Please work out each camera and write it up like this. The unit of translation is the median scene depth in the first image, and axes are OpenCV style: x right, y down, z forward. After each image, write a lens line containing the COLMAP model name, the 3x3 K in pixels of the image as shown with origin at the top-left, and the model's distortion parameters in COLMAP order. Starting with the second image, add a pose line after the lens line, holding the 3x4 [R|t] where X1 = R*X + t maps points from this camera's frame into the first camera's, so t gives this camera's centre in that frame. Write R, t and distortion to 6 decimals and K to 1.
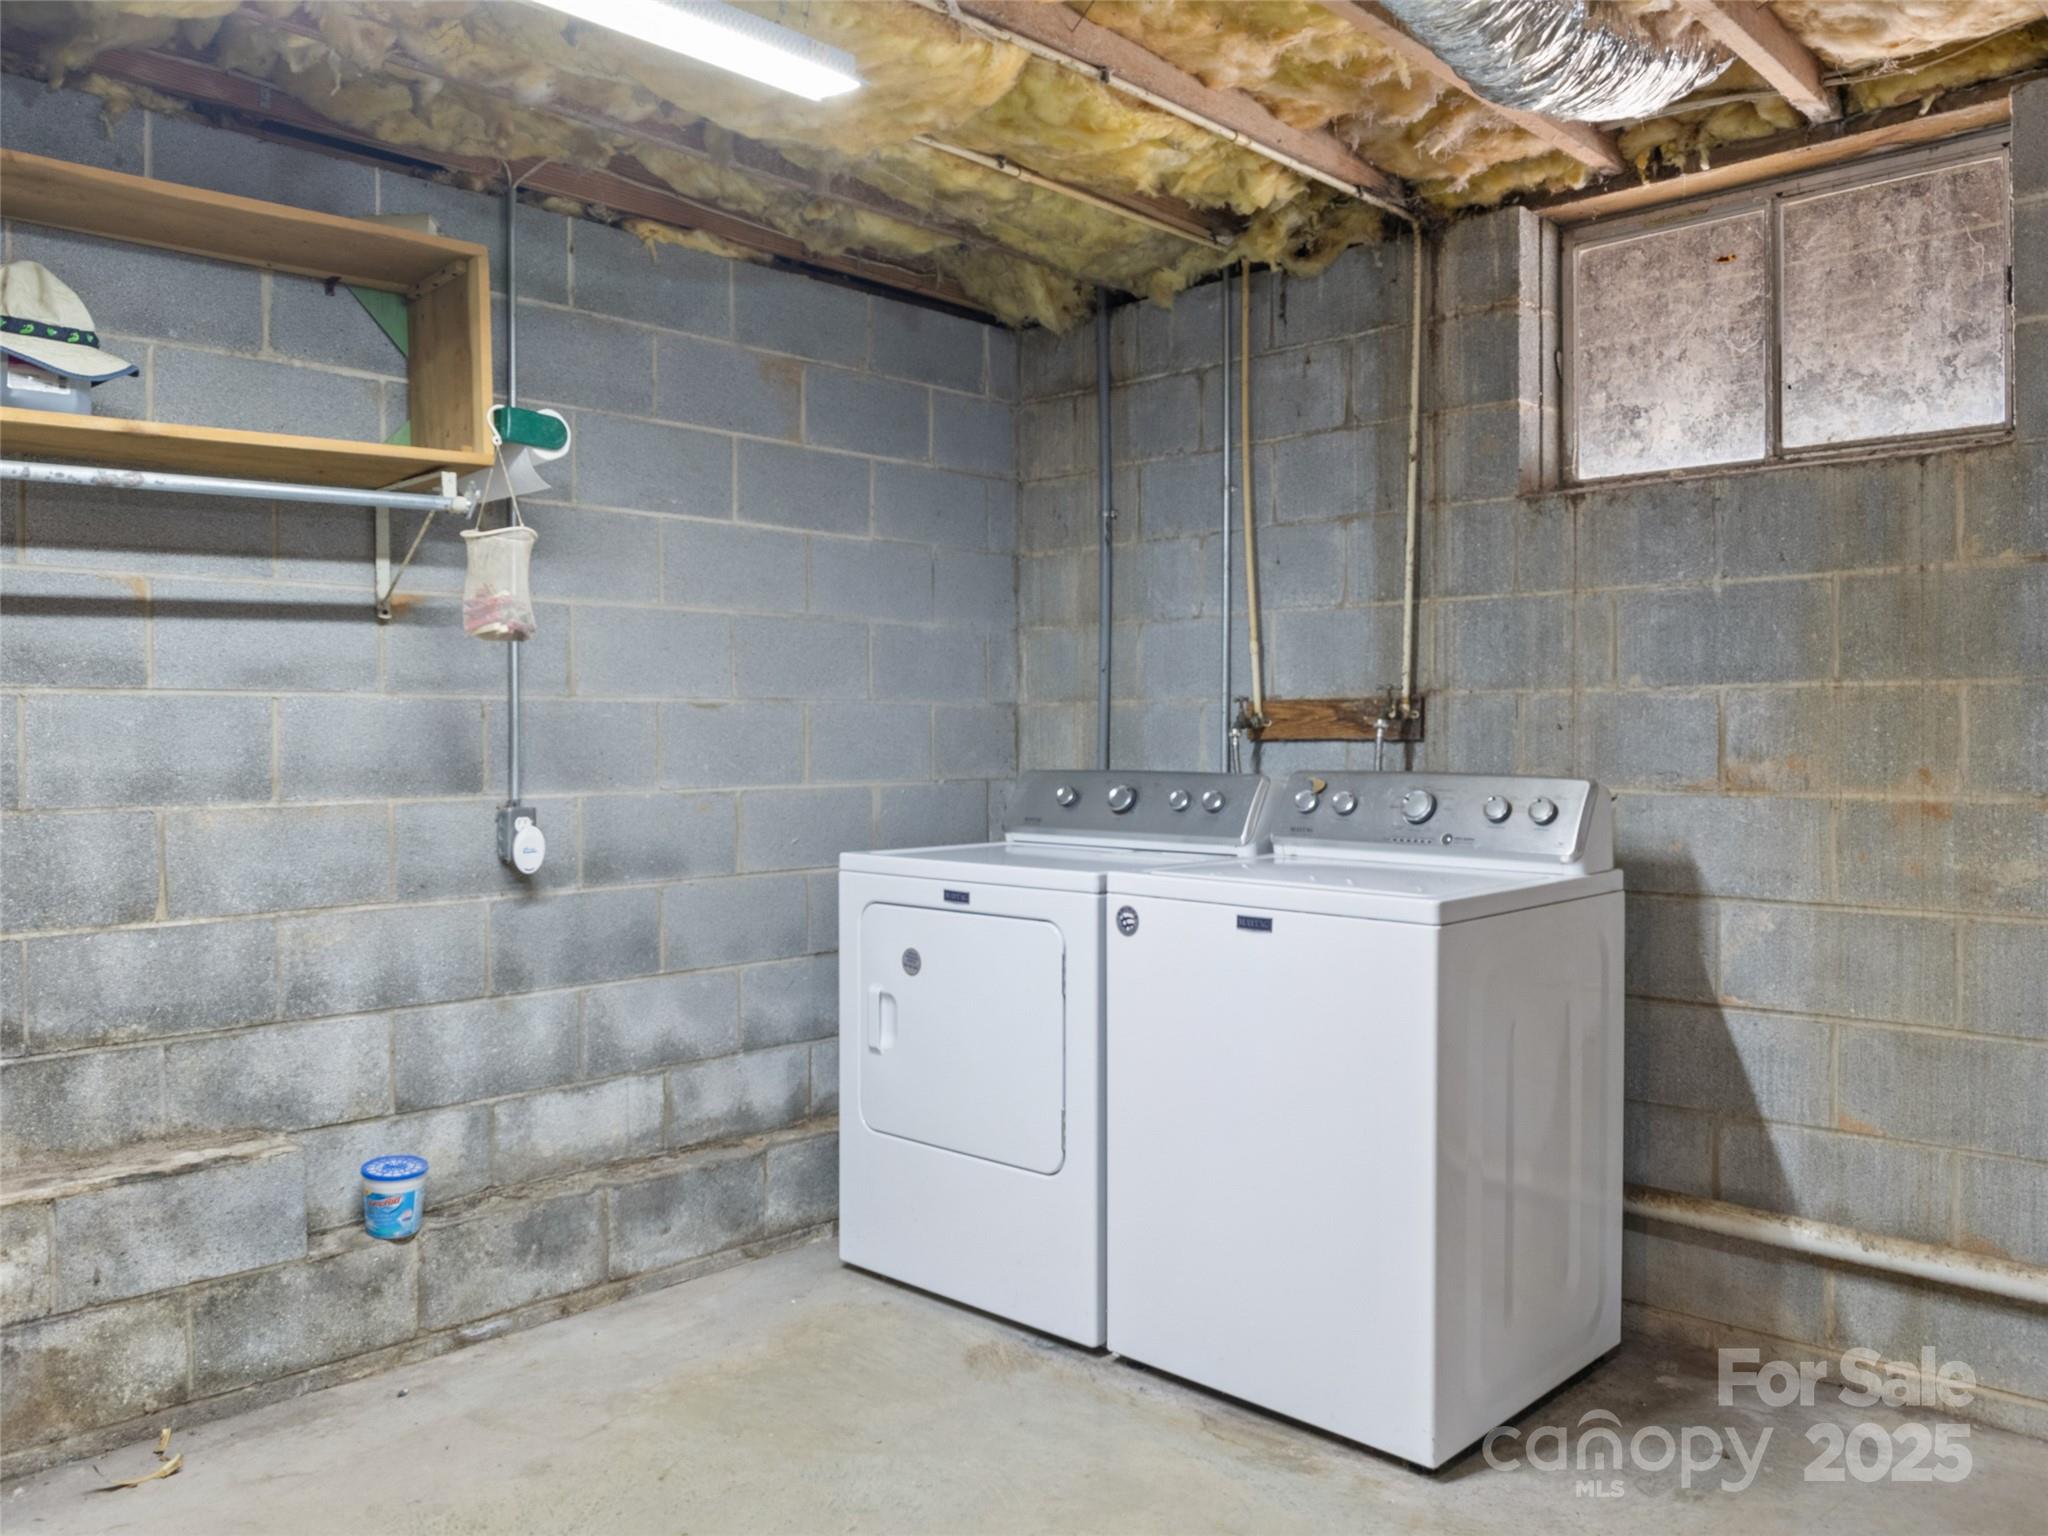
lens RADIAL K [[1557.1, 0, 1023.3], [0, 1557.1, 760.3], [0, 0, 1]] dist [-0.030935, -0.004063]
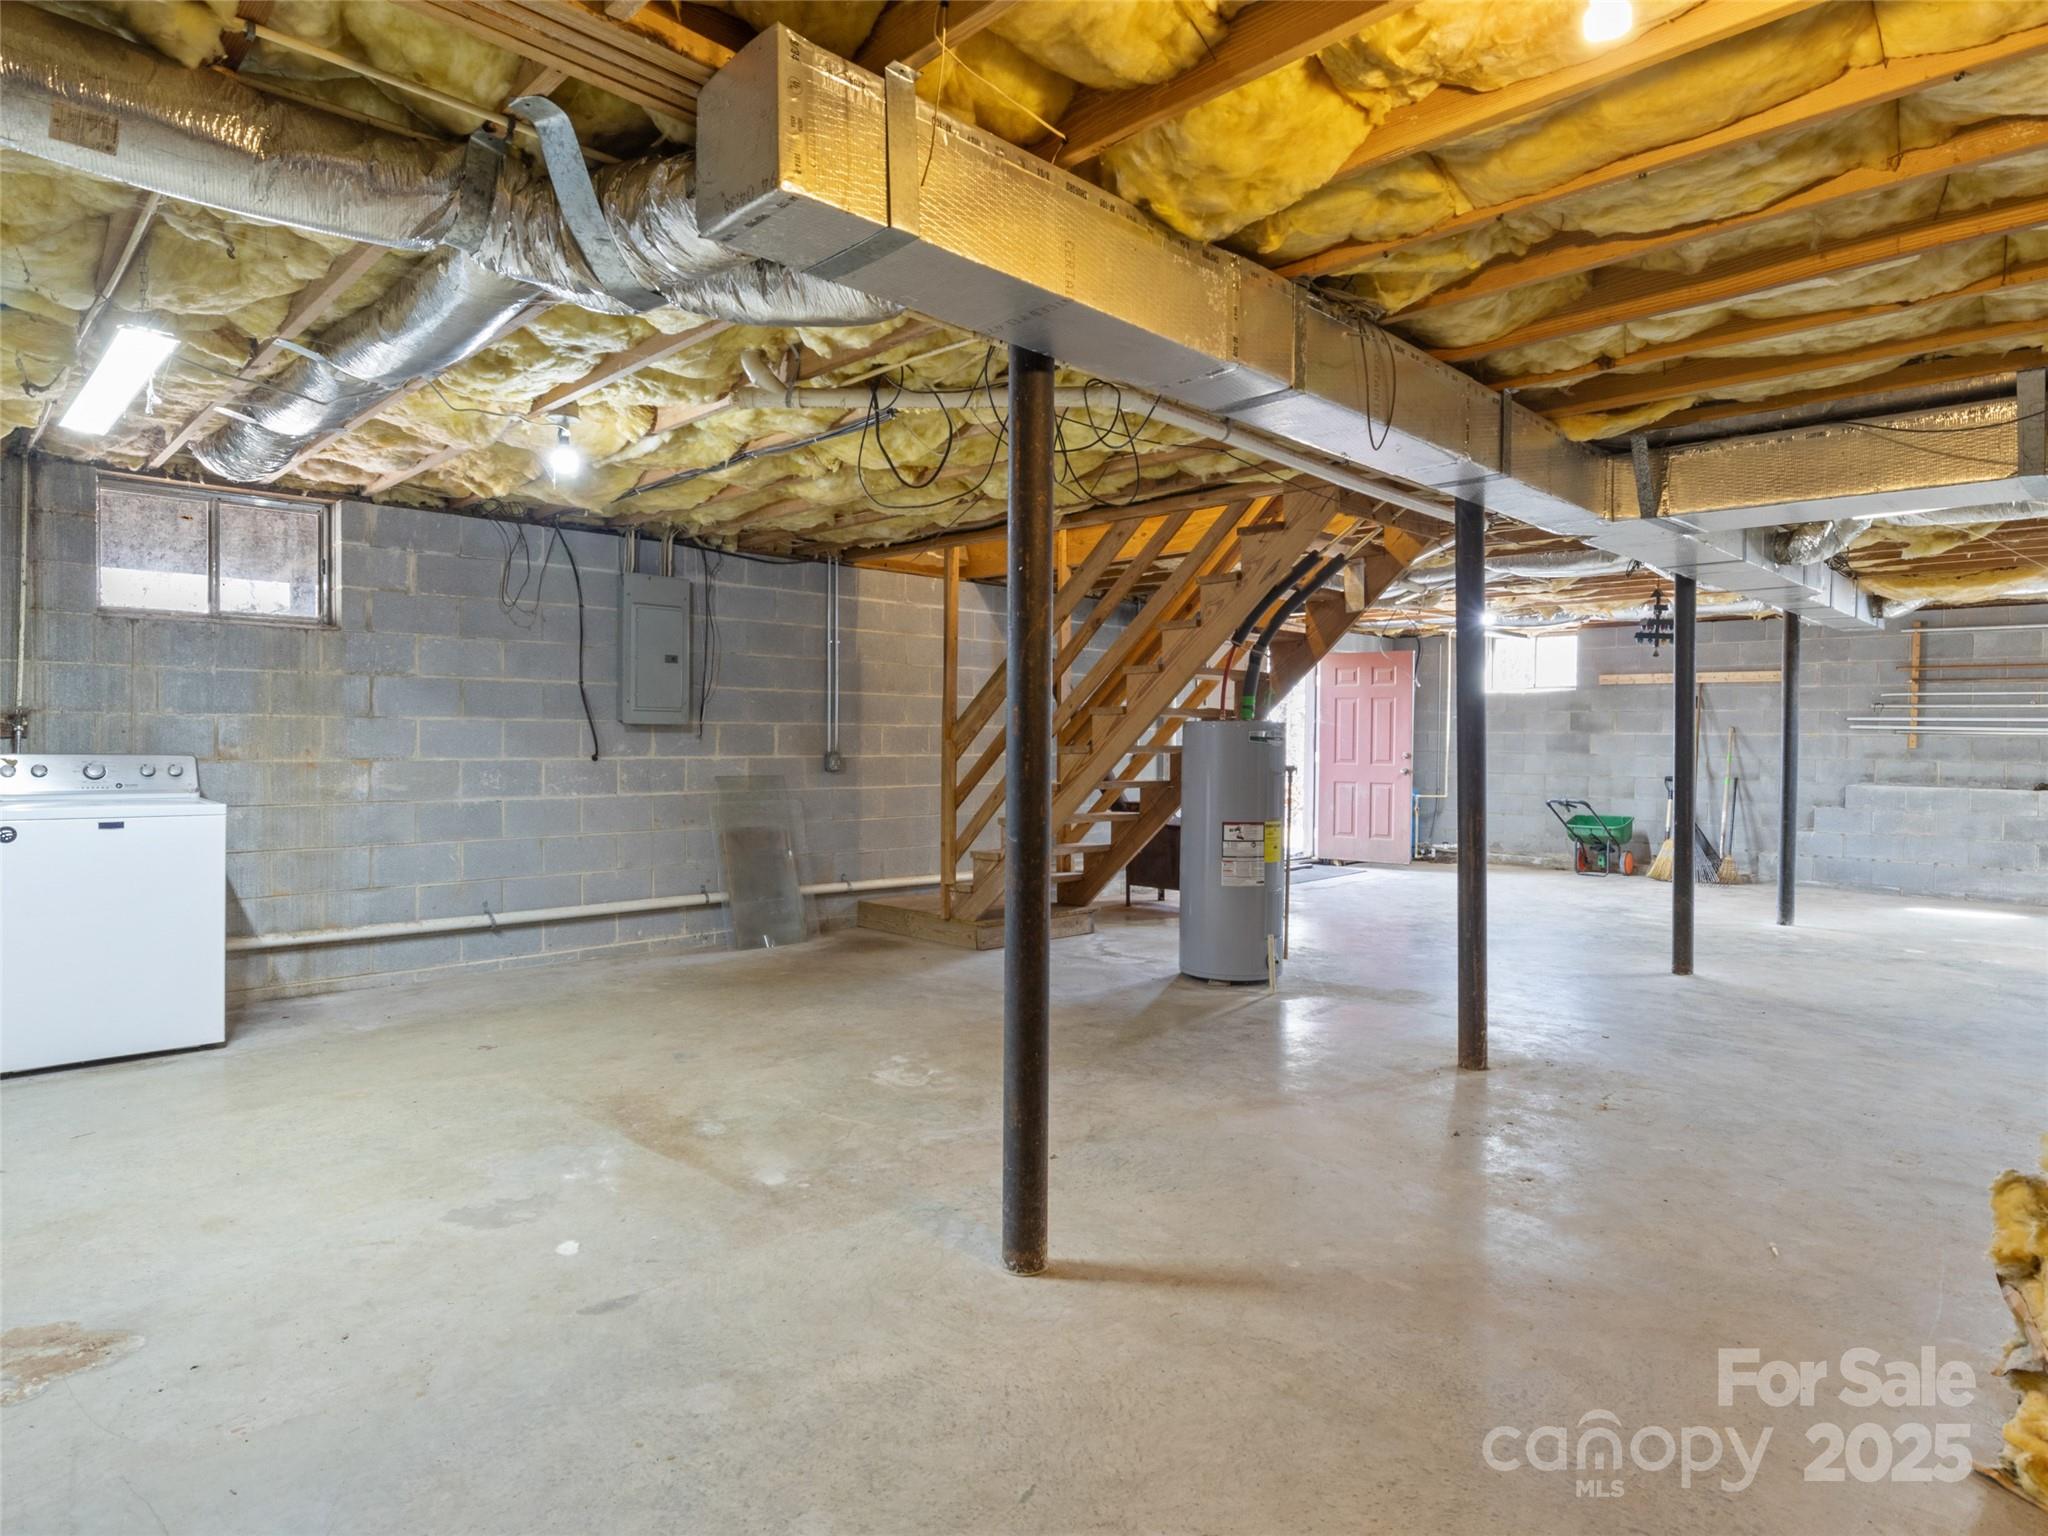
lens RADIAL K [[1182.0, 0, 1023.1], [0, 1182.0, 759.7], [0, 0, 1]] dist [0.000769, 0.000430]
pose [[0.028428, -0.015180, 0.999481, -1.288585], [0.006491, 0.999866, 0.015001, 0.000612], [-0.999575, 0.006061, 0.028523, -0.251312]]
